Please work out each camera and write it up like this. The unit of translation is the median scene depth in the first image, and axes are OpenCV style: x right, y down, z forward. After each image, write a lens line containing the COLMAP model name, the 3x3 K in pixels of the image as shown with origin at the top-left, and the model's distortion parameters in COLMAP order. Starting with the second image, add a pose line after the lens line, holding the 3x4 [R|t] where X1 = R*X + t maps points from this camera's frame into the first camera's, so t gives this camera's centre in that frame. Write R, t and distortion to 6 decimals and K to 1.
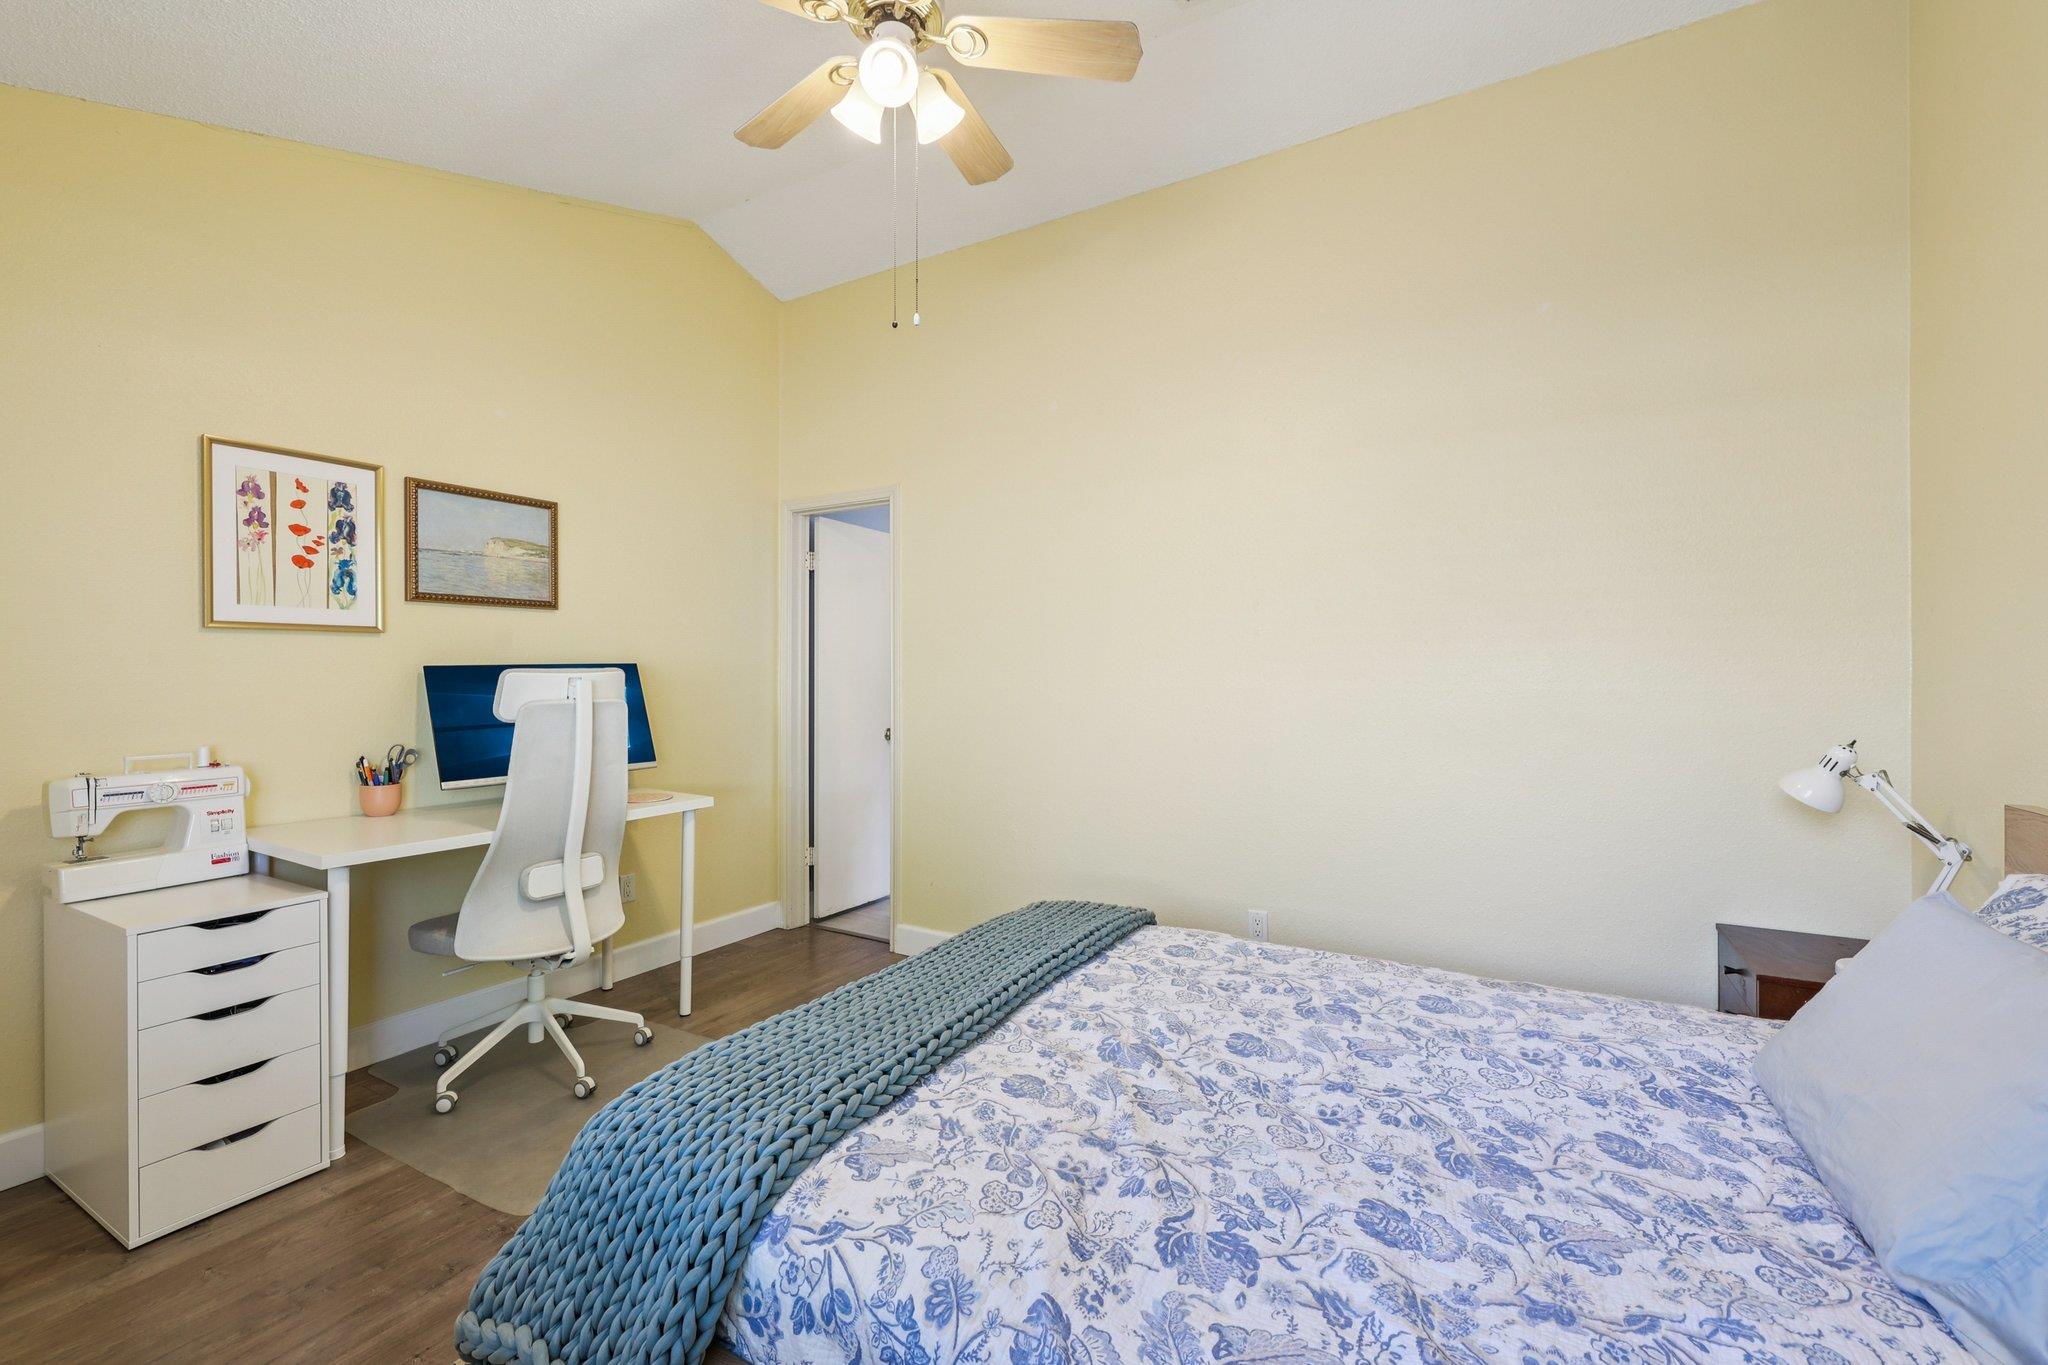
lens RADIAL K [[862.4, 0, 1022.8], [0, 862.4, 682.1], [0, 0, 1]] dist [-0.001467, 0.000408]
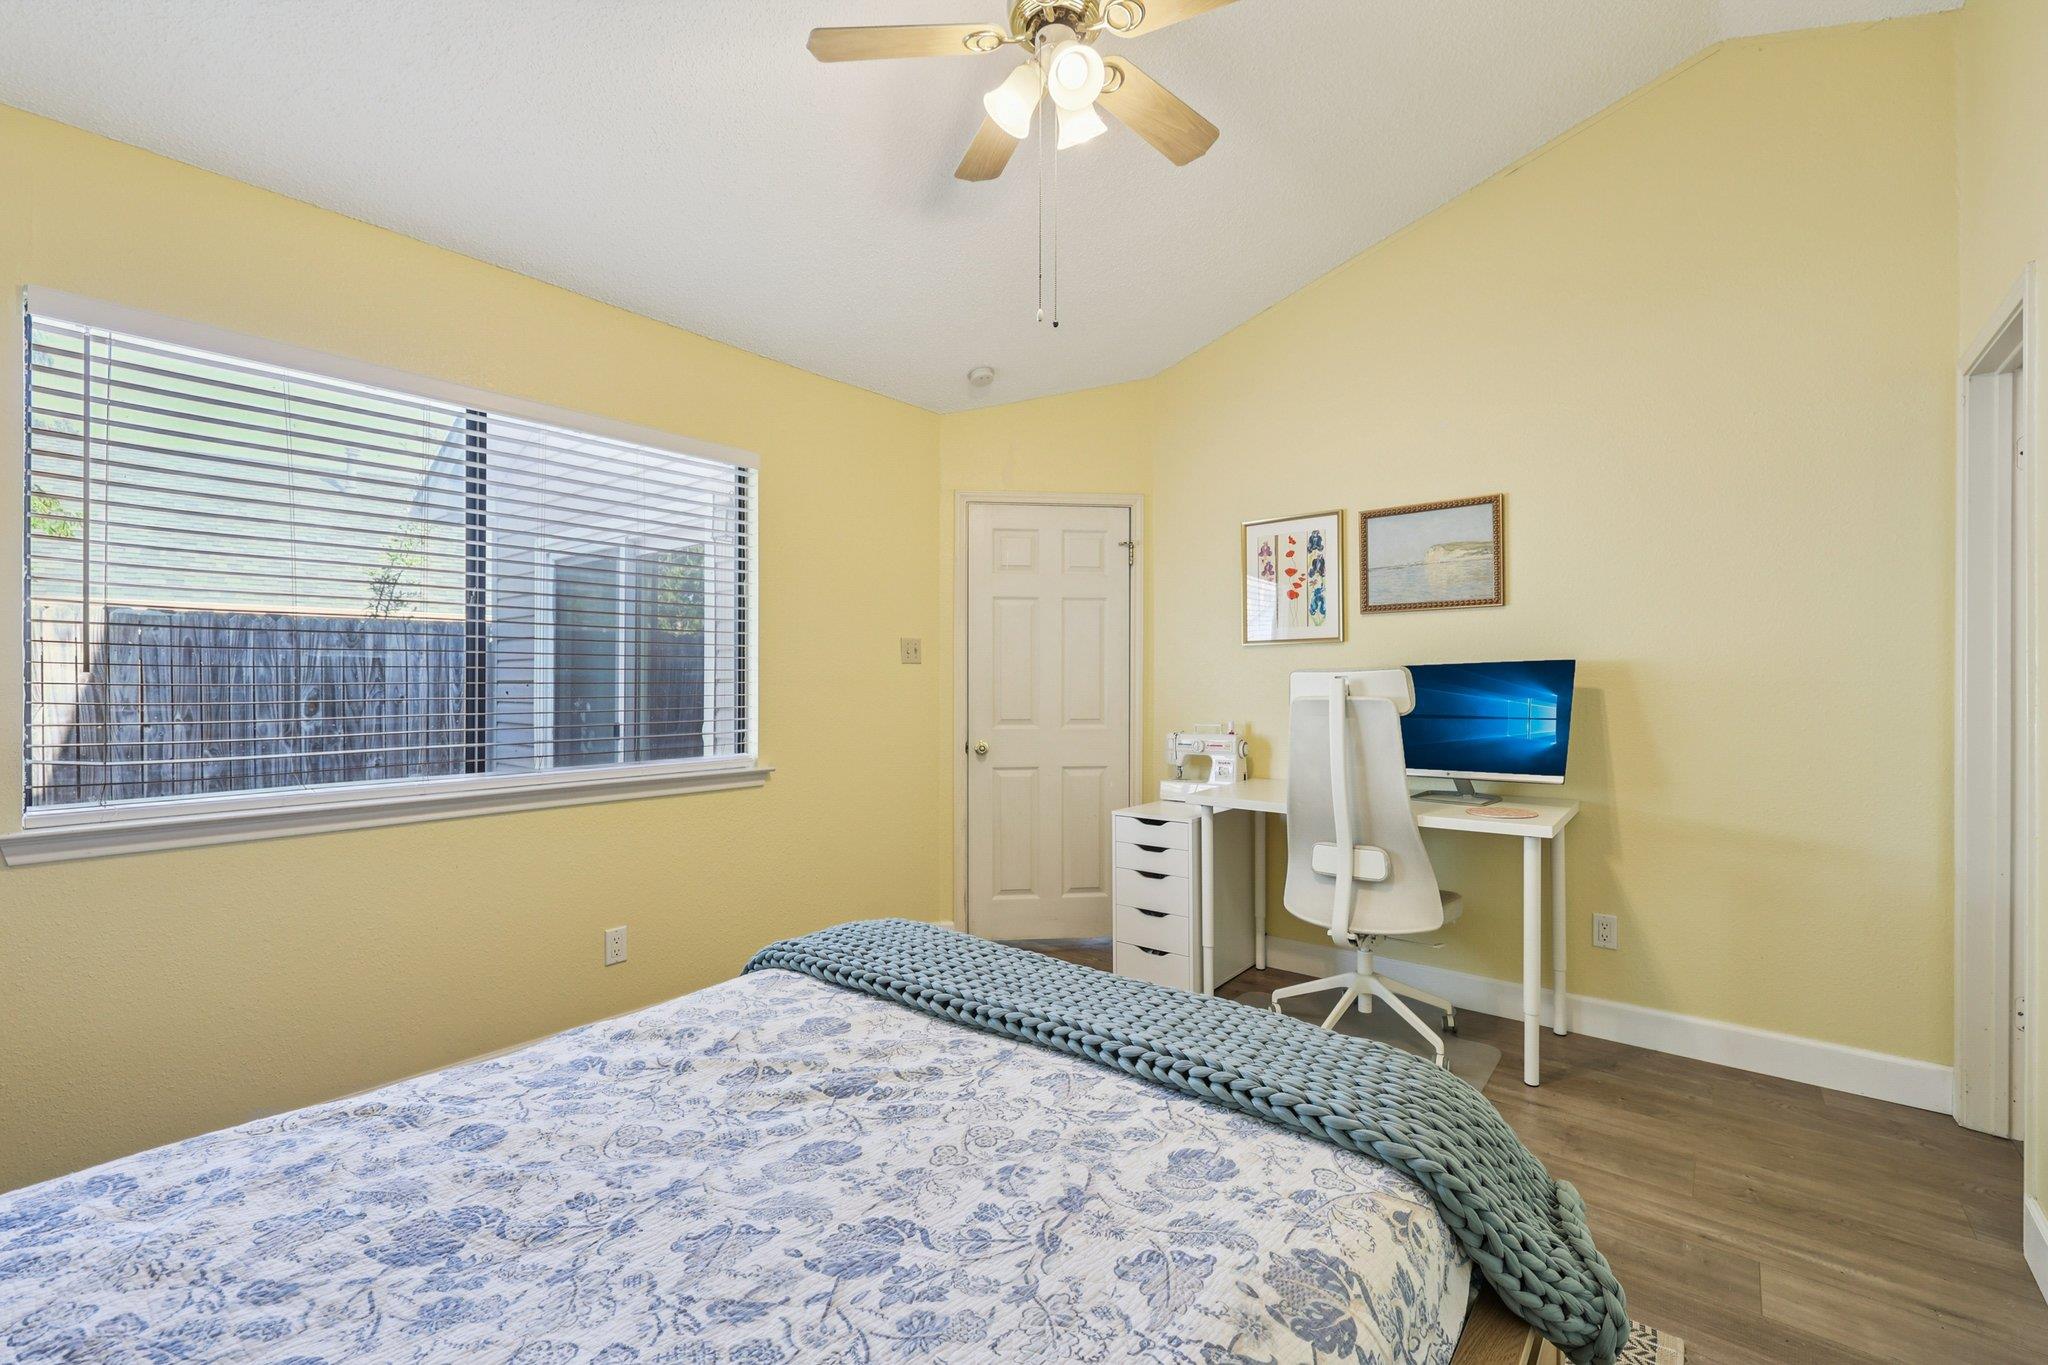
lens RADIAL K [[862.4, 0, 1035.6], [0, 862.4, 677.9], [0, 0, 1]] dist [-0.001467, 0.000408]
pose [[-0.150546, -0.004672, -0.988592, 0.628616], [-0.006151, 0.999974, -0.003789, 0.003497], [0.988584, 0.005510, -0.150571, 0.827784]]
